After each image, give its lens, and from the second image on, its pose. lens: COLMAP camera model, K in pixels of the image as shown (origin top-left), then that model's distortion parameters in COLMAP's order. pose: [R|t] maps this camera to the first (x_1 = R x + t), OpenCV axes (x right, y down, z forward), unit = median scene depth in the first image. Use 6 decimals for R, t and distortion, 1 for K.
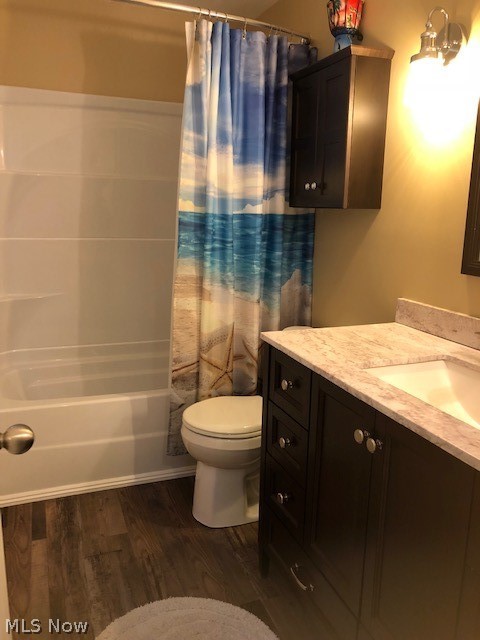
lens RADIAL K [[520.4, 0, 239.4], [0, 520.4, 319.8], [0, 0, 1]] dist [0.024616, -0.036987]
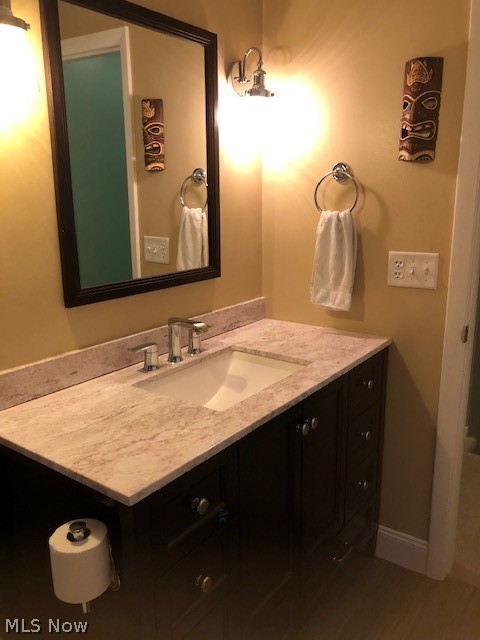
lens RADIAL K [[520.4, 0, 239.4], [0, 520.4, 319.3], [0, 0, 1]] dist [0.024616, -0.036987]
pose [[-0.531294, -0.207578, 0.821364, -0.534274], [0.187128, 0.916818, 0.352744, -0.393272], [-0.826263, 0.341111, -0.448256, 1.410567]]
